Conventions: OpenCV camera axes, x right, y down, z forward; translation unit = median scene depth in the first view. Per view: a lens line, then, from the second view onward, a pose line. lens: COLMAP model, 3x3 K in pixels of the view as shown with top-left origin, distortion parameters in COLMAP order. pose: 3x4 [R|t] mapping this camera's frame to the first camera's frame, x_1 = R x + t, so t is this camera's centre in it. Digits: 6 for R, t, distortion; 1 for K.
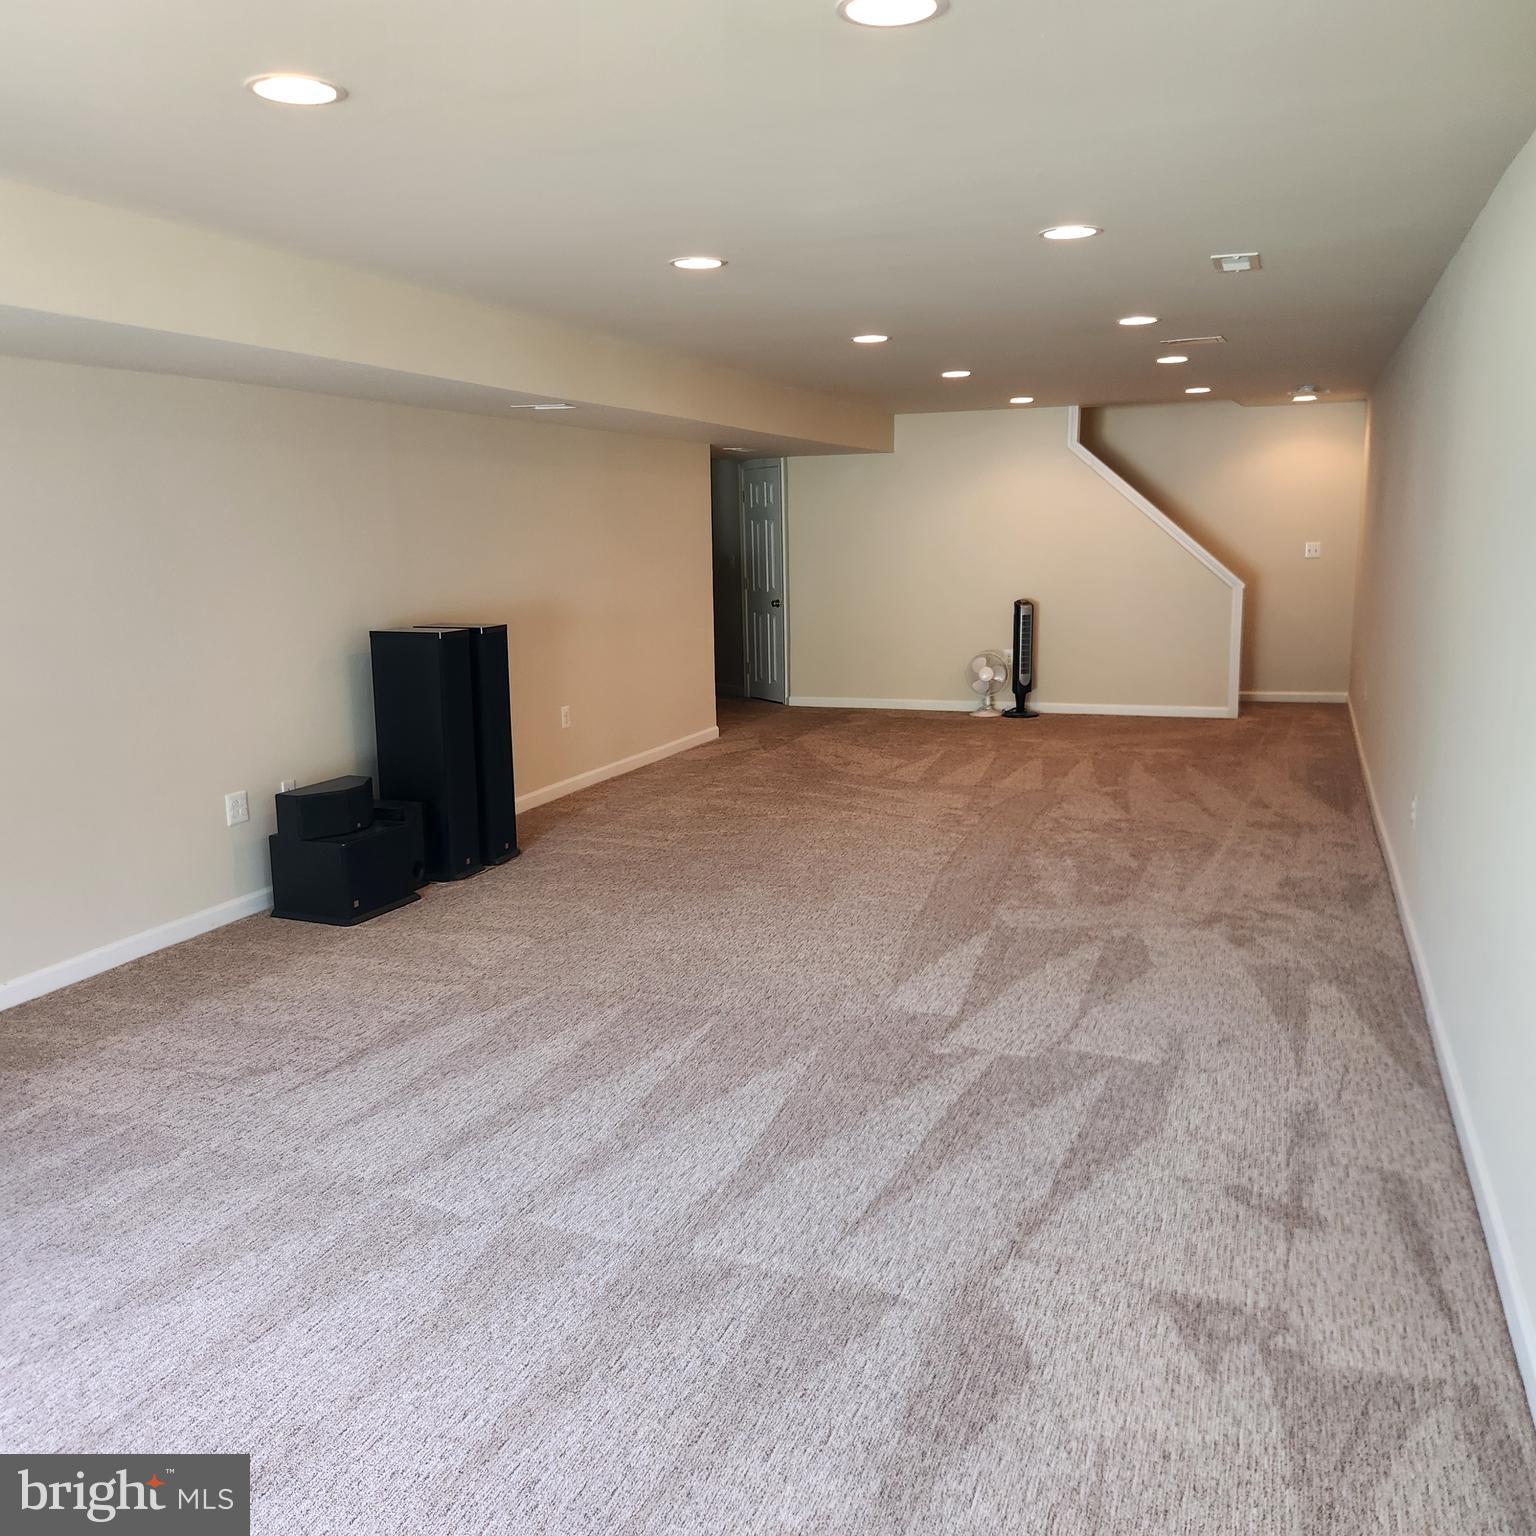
lens RADIAL K [[1373.5, 0, 771.1], [0, 1373.5, 754.9], [0, 0, 1]] dist [0.083302, -0.091986]
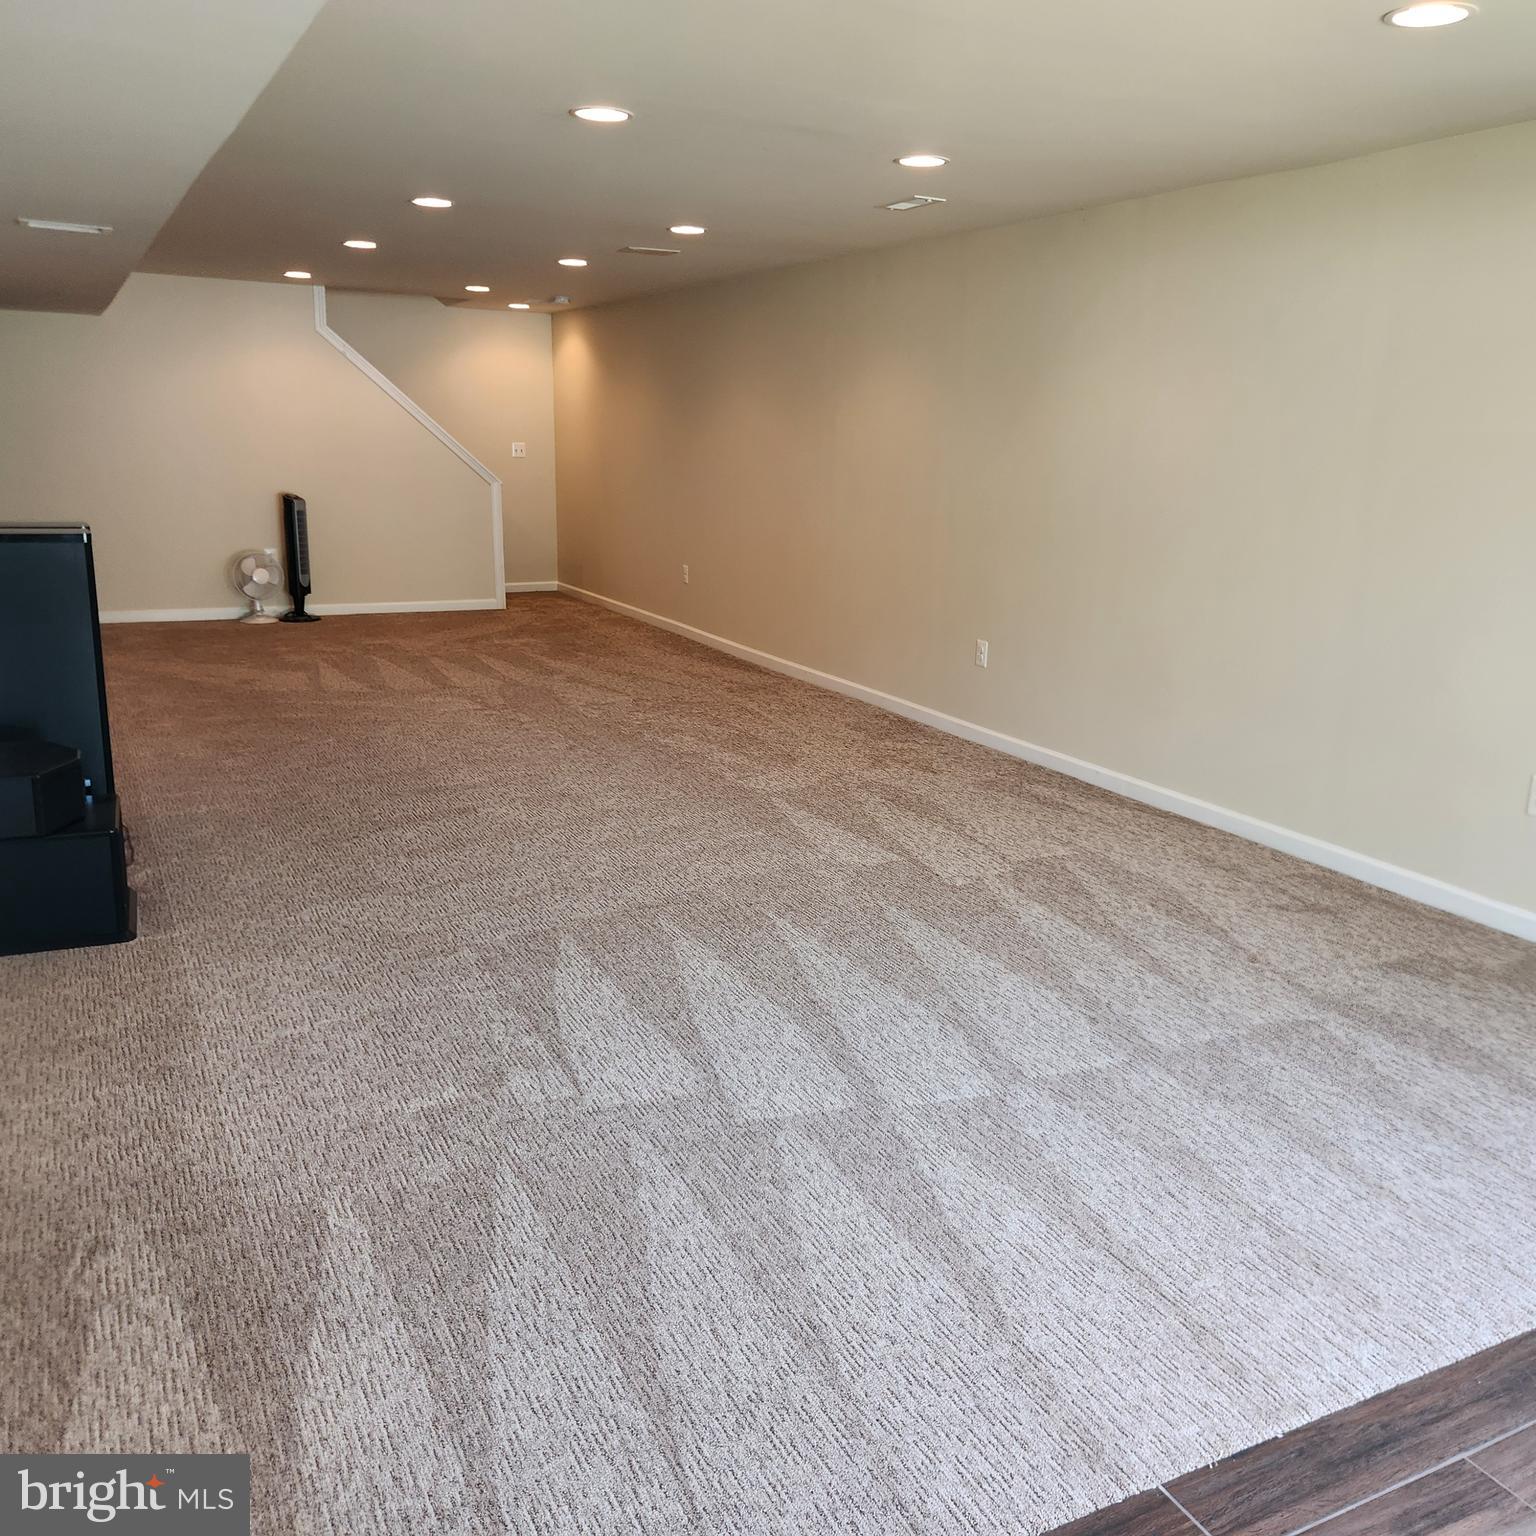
lens RADIAL K [[1373.5, 0, 771.1], [0, 1373.5, 754.9], [0, 0, 1]] dist [0.083302, -0.091986]
pose [[0.664408, -0.139752, 0.734188, -0.795085], [0.087341, 0.990149, 0.109435, -0.032149], [-0.742249, -0.008585, 0.670069, 0.333400]]
